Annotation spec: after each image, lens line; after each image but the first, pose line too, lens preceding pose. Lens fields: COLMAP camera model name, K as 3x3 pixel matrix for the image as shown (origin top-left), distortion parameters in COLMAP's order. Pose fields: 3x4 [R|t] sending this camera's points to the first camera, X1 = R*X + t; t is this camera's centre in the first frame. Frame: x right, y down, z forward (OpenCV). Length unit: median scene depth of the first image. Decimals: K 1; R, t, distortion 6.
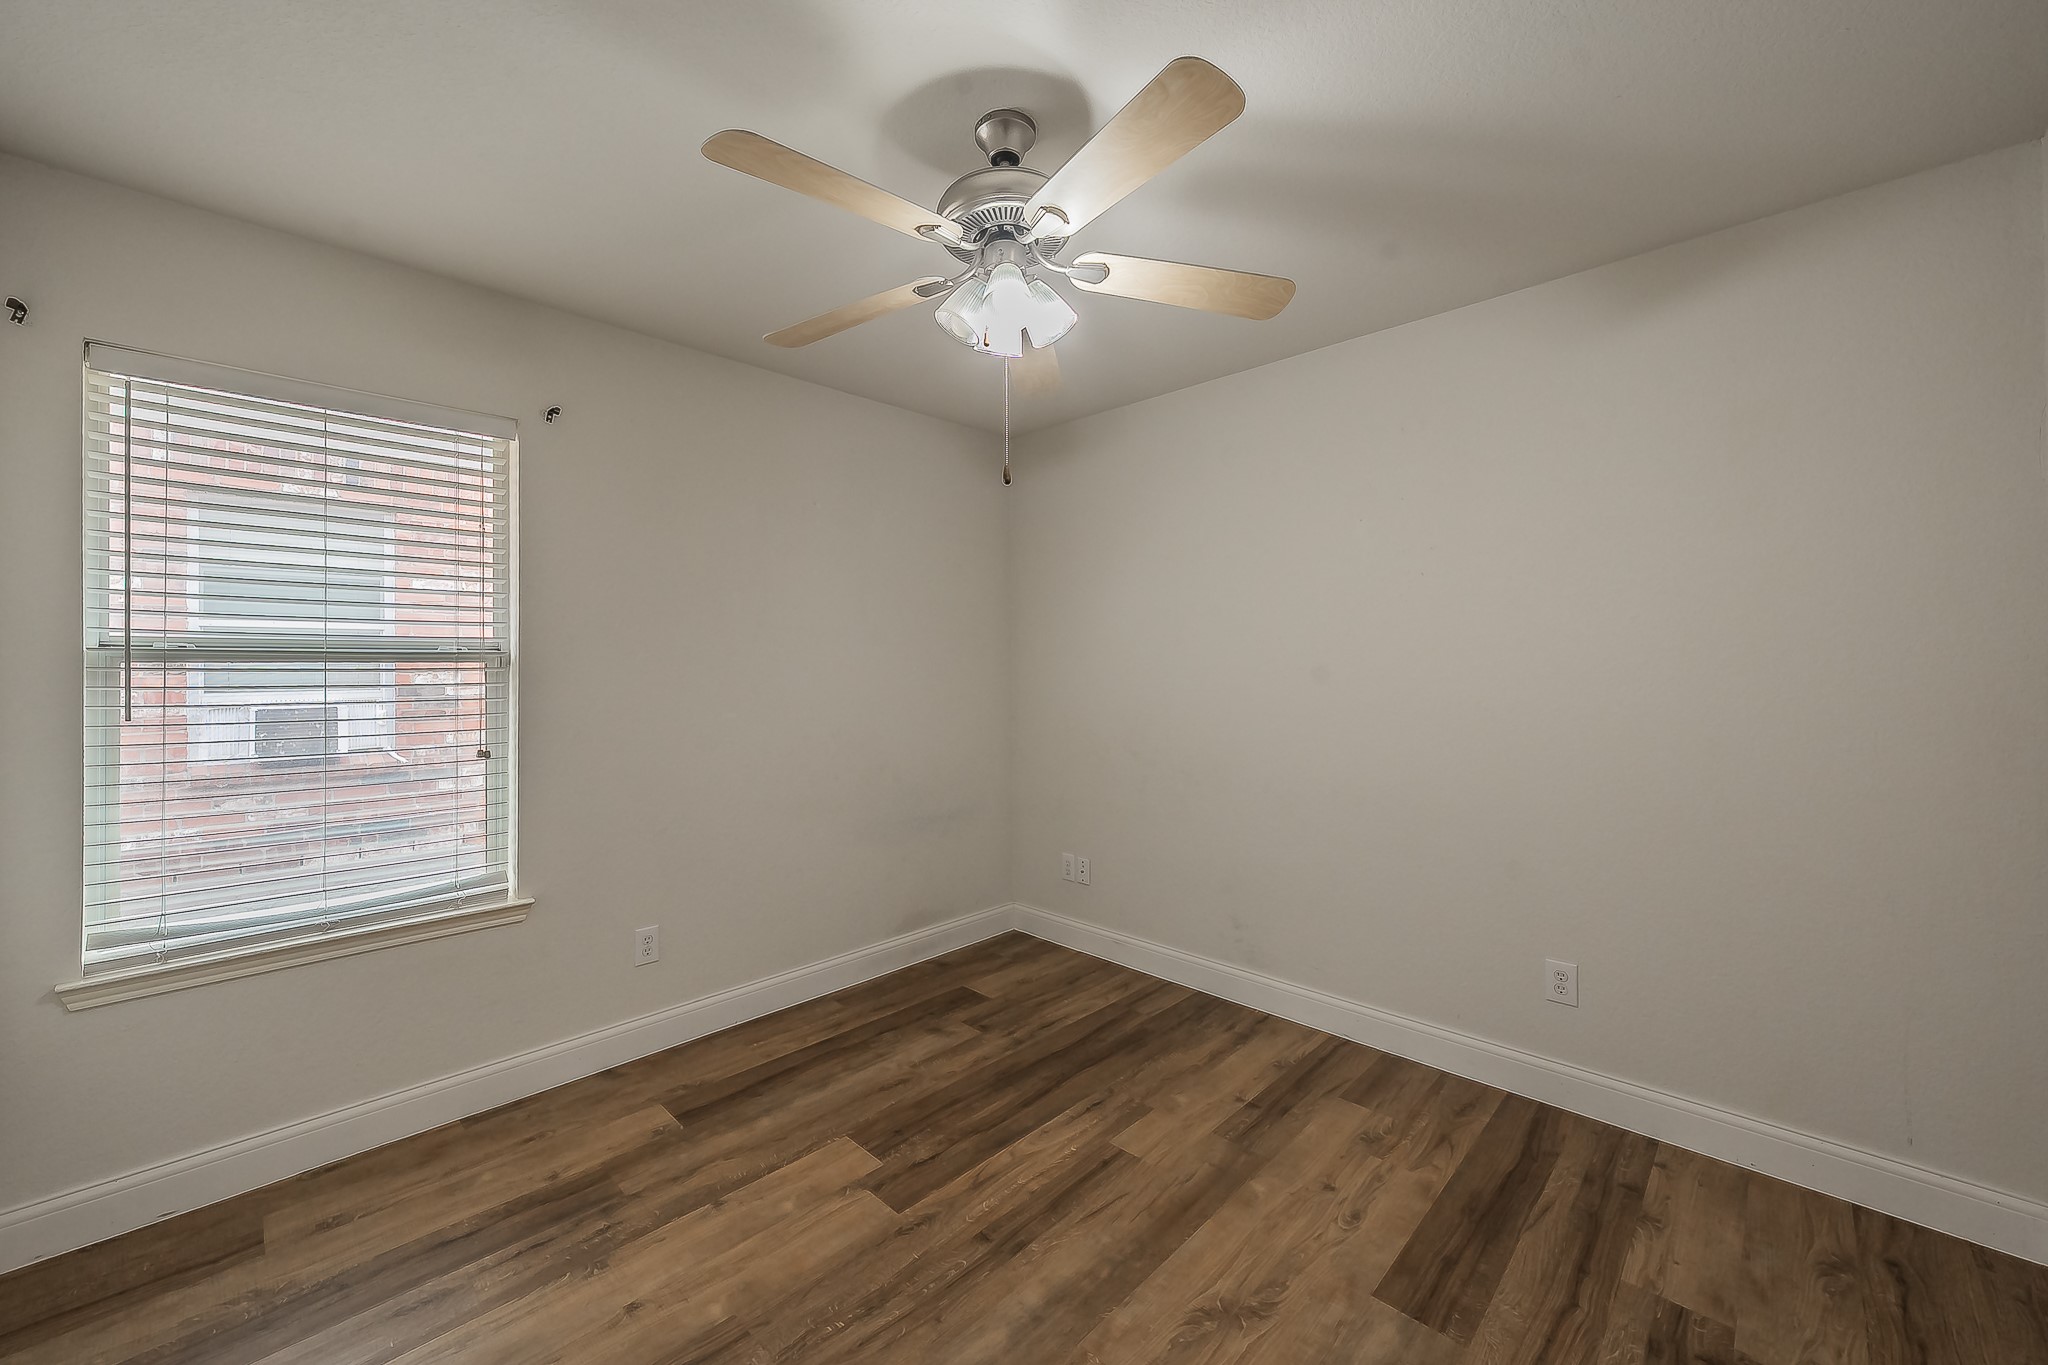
lens RADIAL K [[790.0, 0, 1032.3], [0, 790.0, 681.9], [0, 0, 1]] dist [0.002907, -0.000107]
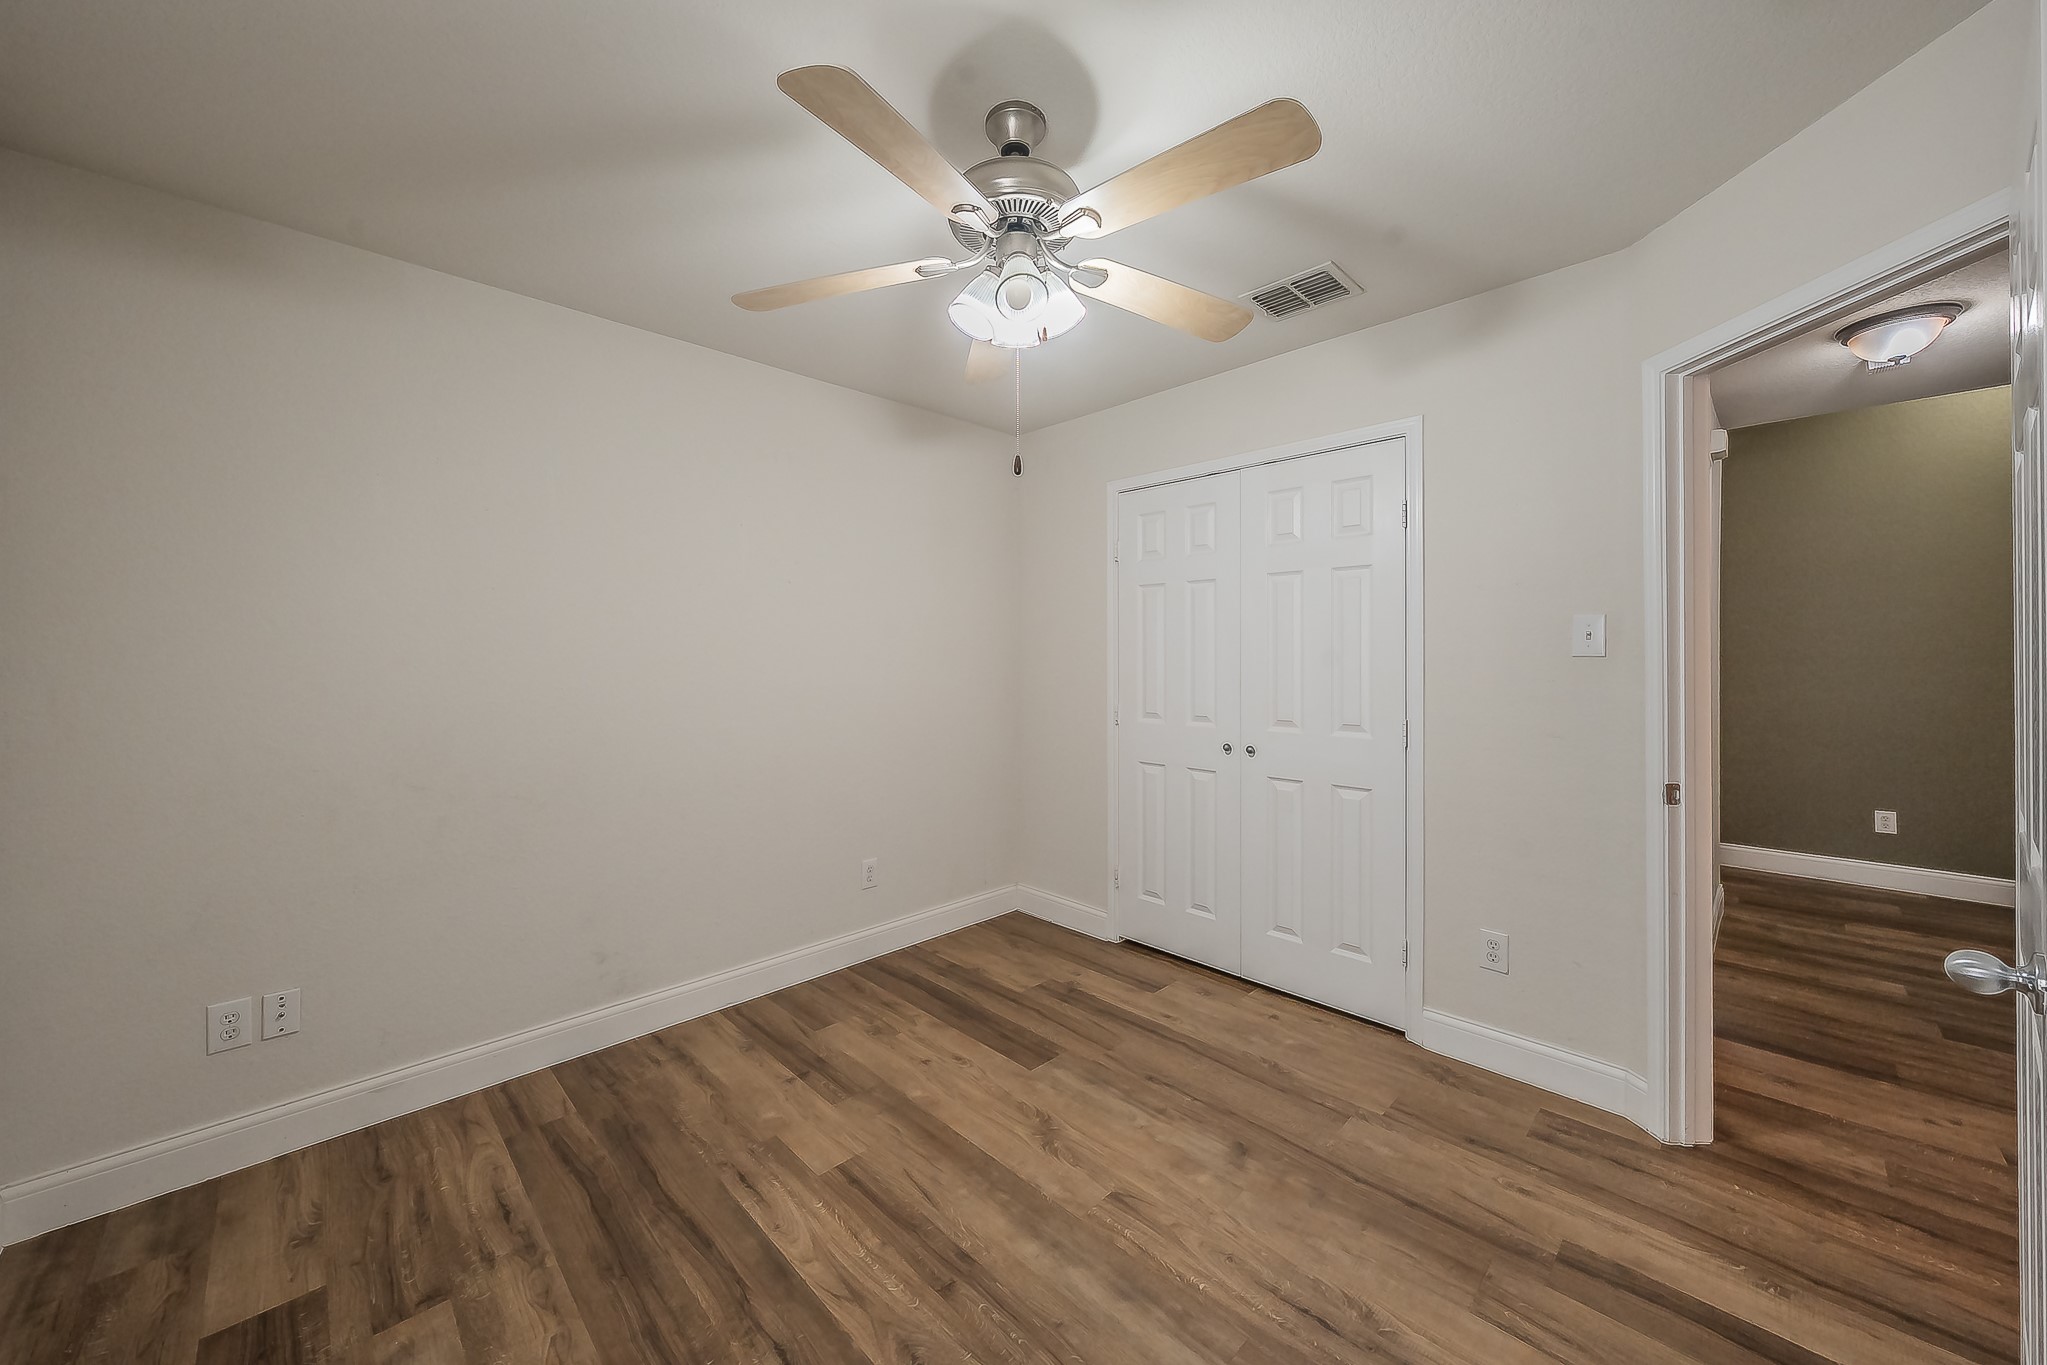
lens RADIAL K [[725.0, 0, 1032.0], [0, 725.0, 663.1], [0, 0, 1]] dist [-0.001896, 0.000021]
pose [[0.033959, -0.002936, 0.999419, -0.718346], [0.025089, 0.999683, 0.002084, -0.001344], [-0.999108, 0.025004, 0.034022, 0.707831]]
